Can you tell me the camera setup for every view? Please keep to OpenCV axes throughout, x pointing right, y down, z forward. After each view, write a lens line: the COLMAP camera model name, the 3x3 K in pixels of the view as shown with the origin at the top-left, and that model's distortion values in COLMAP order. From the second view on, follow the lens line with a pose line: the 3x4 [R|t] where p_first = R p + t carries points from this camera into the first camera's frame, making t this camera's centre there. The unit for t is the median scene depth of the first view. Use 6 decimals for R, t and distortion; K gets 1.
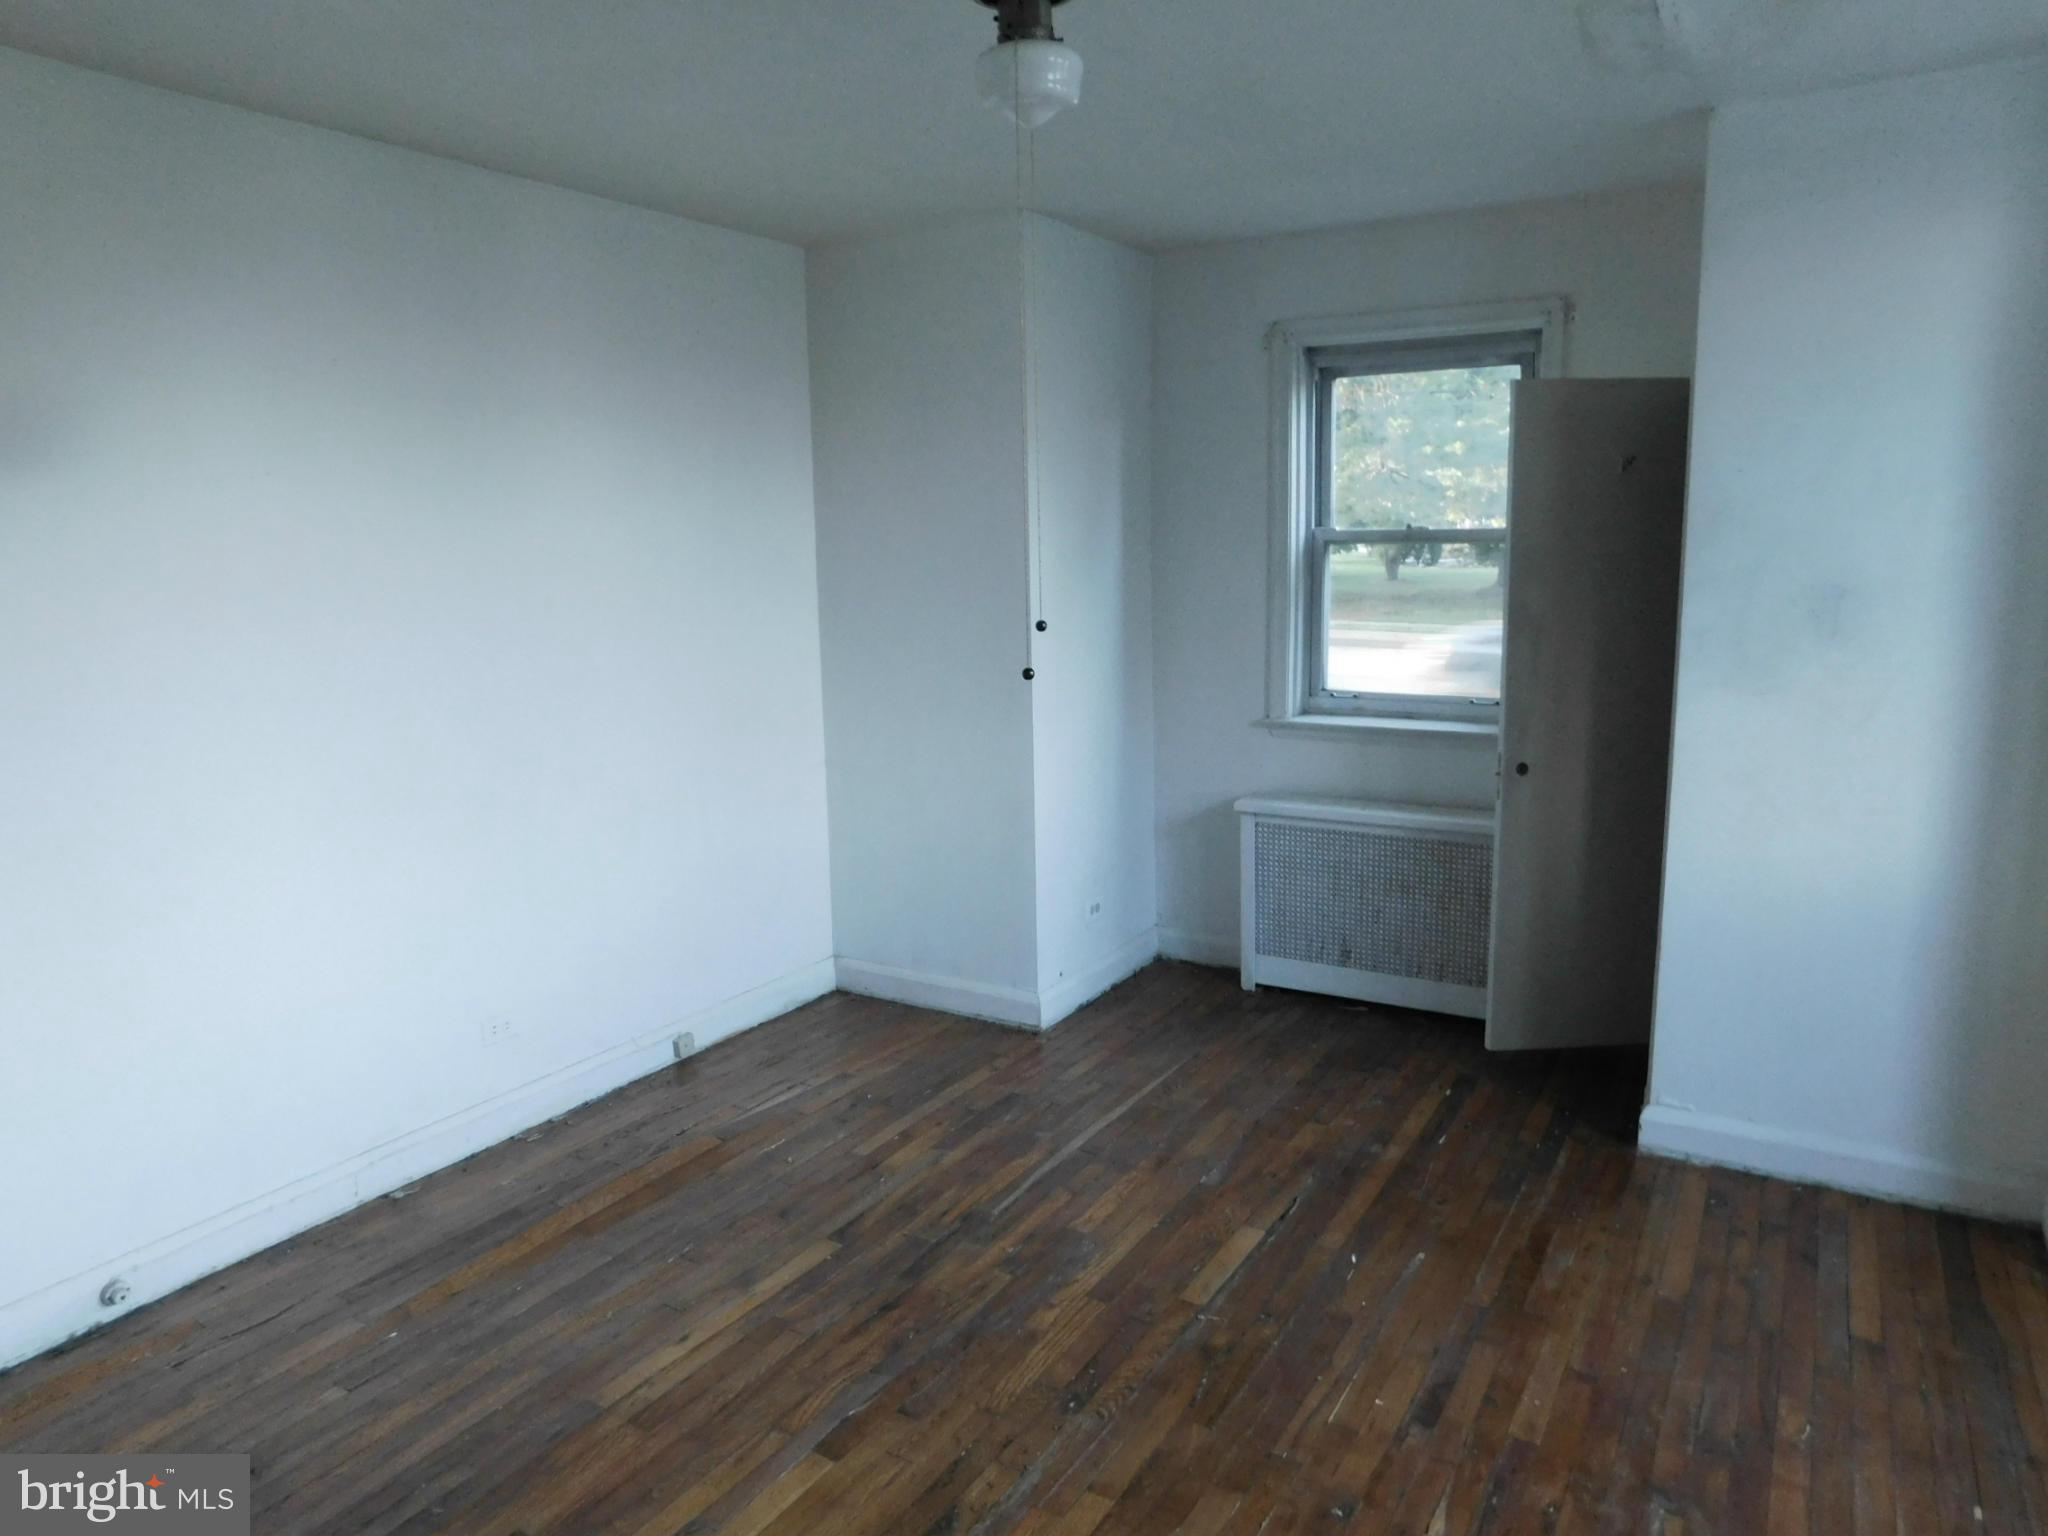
lens RADIAL K [[1348.8, 0, 1024.0], [0, 1348.8, 768.0], [0, 0, 1]] dist [-0.070102, 0.048425]
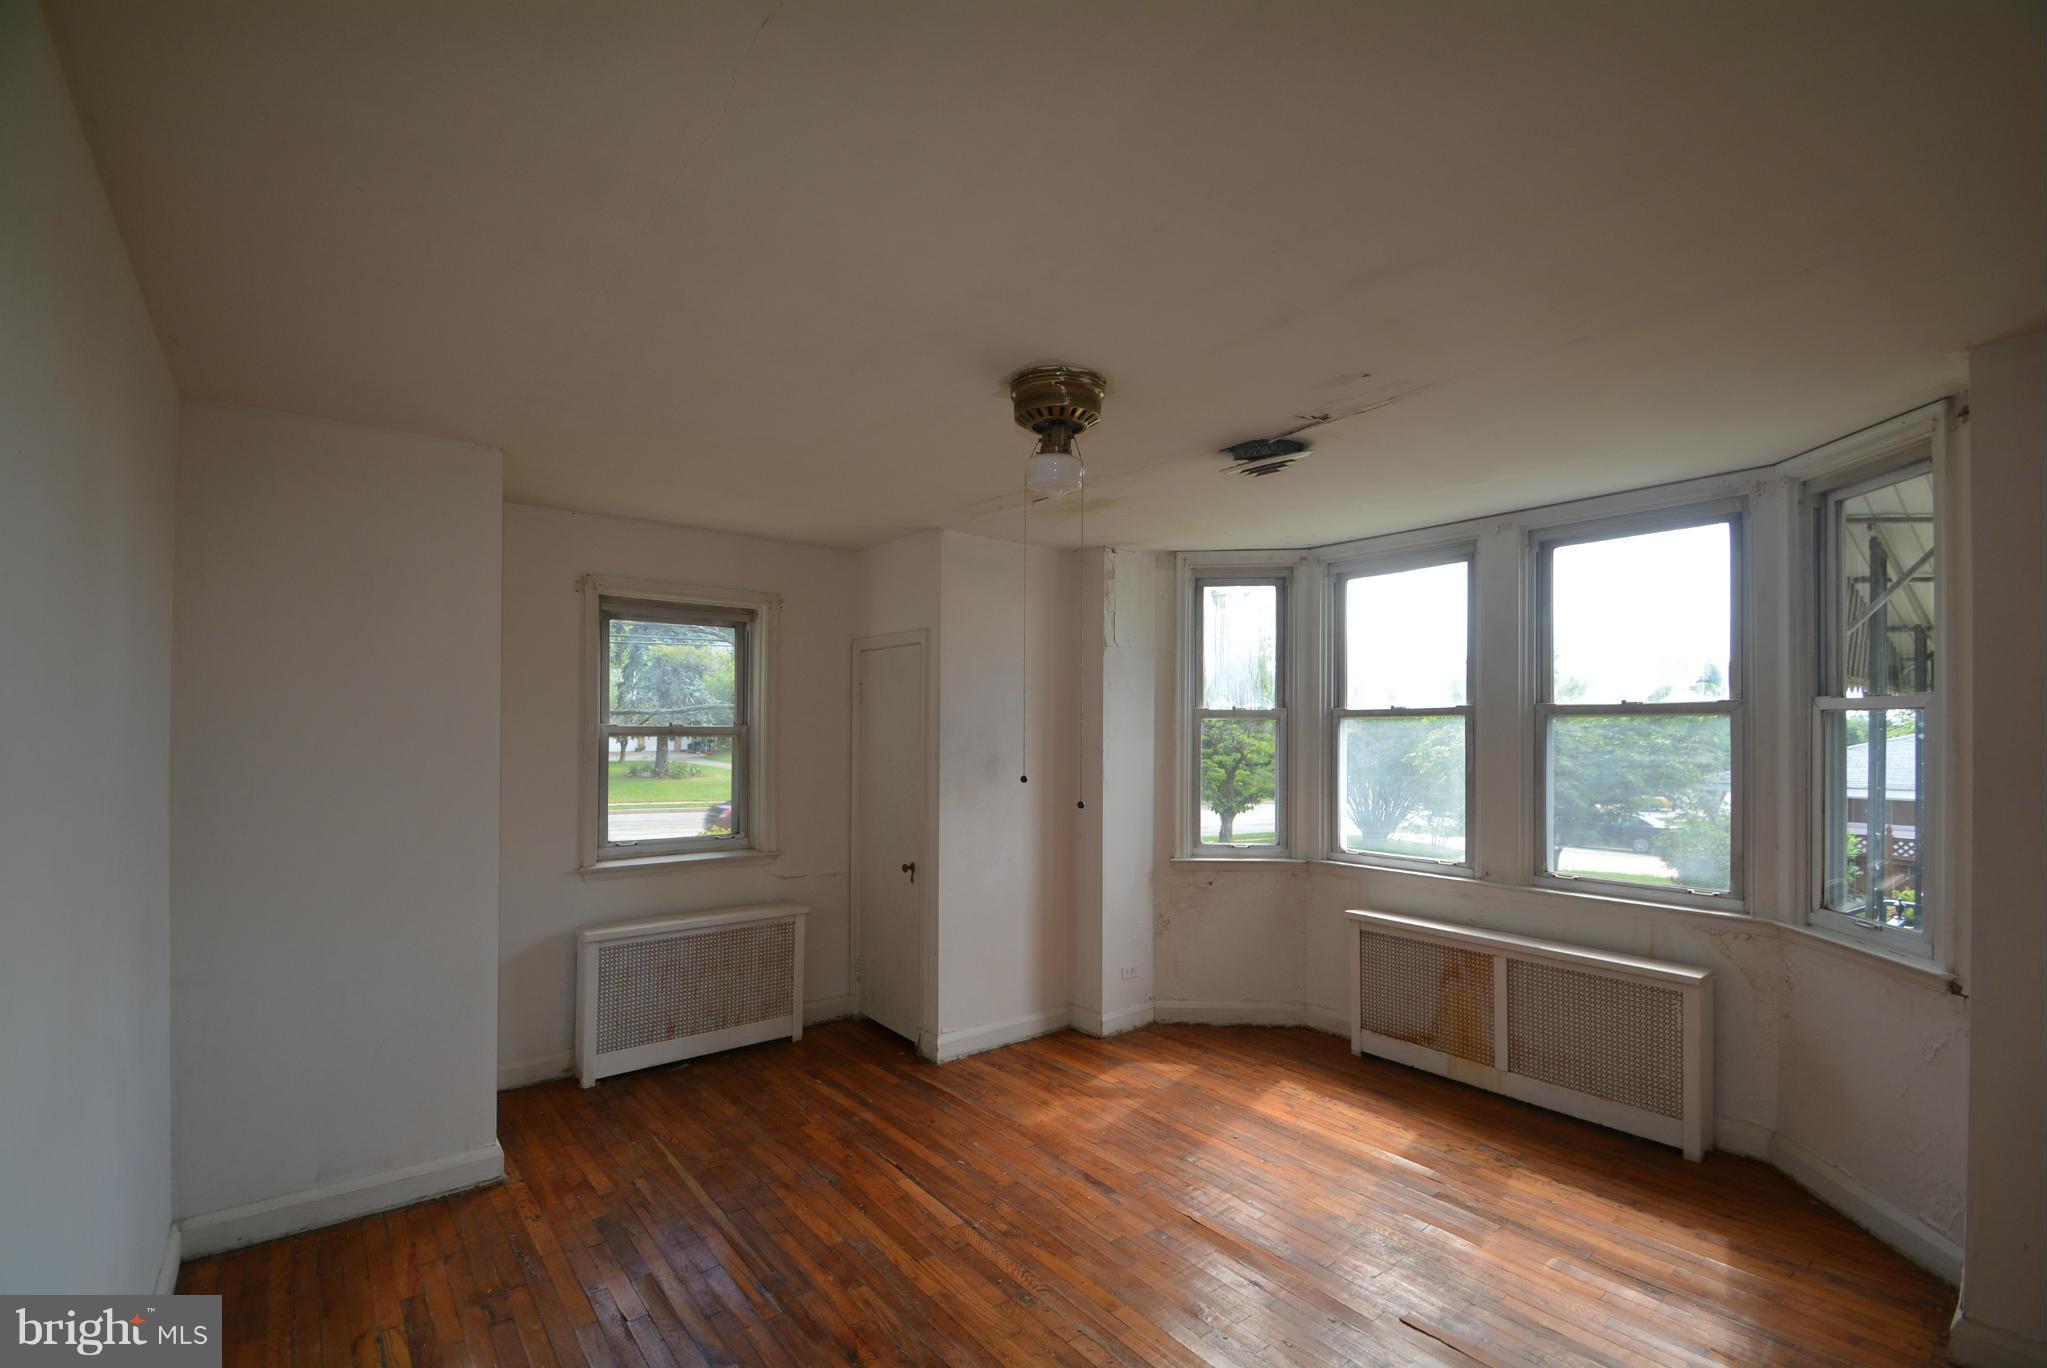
lens RADIAL K [[899.3, 0, 1013.2], [0, 899.3, 726.0], [0, 0, 1]] dist [0.012004, -0.012007]
pose [[0.354811, 0.020539, 0.934712, -0.555502], [0.149636, 0.985623, -0.078458, -0.047171], [-0.922886, 0.167704, 0.346637, 0.329890]]
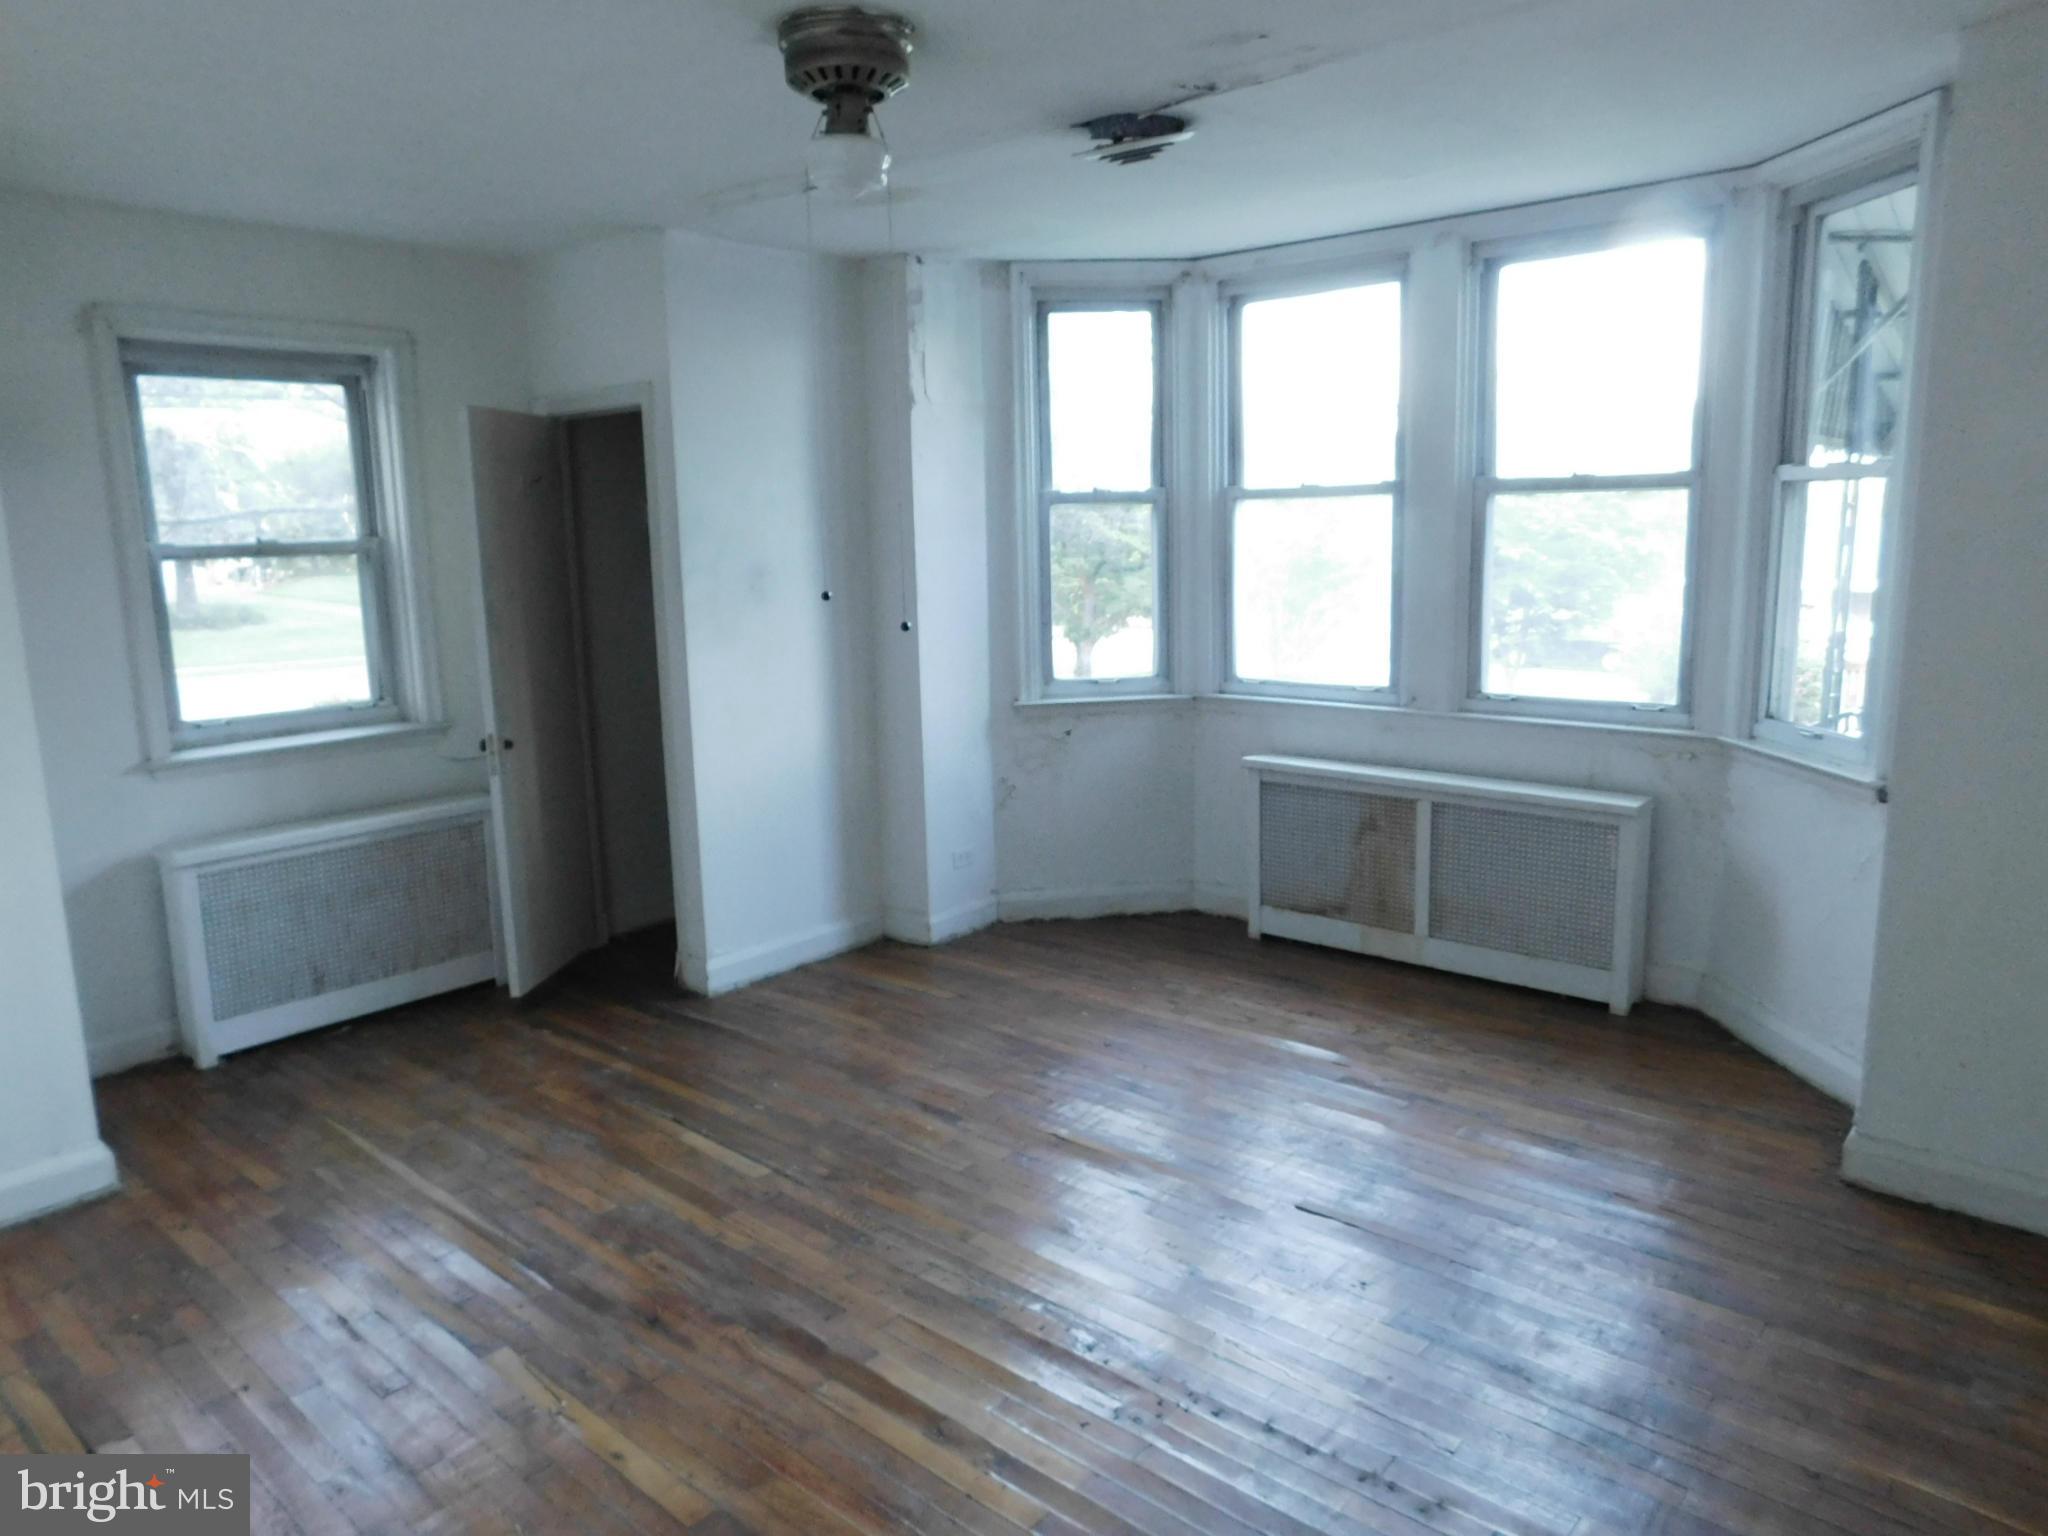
lens RADIAL K [[1348.8, 0, 1024.0], [0, 1348.8, 768.0], [0, 0, 1]] dist [-0.070102, 0.048425]
pose [[0.170892, -0.165437, 0.971301, -0.628200], [0.188199, 0.973133, 0.132637, -0.045251], [-0.967149, 0.160131, 0.197436, 0.325267]]
